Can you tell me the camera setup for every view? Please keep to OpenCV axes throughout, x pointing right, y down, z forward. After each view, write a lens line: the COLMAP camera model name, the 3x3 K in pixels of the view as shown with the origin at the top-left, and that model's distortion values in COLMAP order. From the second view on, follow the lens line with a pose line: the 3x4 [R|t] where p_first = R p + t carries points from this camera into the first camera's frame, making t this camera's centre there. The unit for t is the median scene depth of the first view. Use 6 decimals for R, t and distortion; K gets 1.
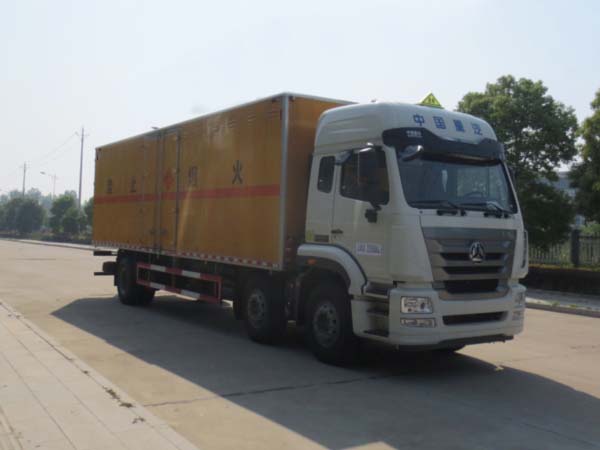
lens RADIAL K [[827.4, 0, 300.0], [0, 827.4, 225.0], [0, 0, 1]] dist [-0.006303, 0.006719]
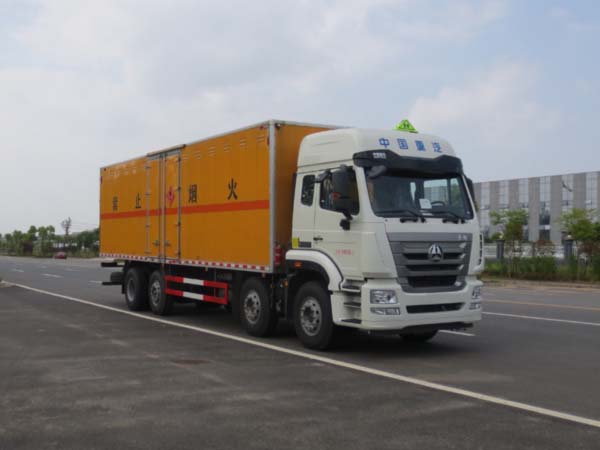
lens RADIAL K [[827.4, 0, 300.0], [0, 827.4, 225.0], [0, 0, 1]] dist [-0.006303, 0.006719]
pose [[0.999603, -0.026724, 0.008944, 0.008467], [0.026821, 0.999581, -0.010863, 0.000935], [-0.008650, 0.011099, 0.999901, -0.187633]]
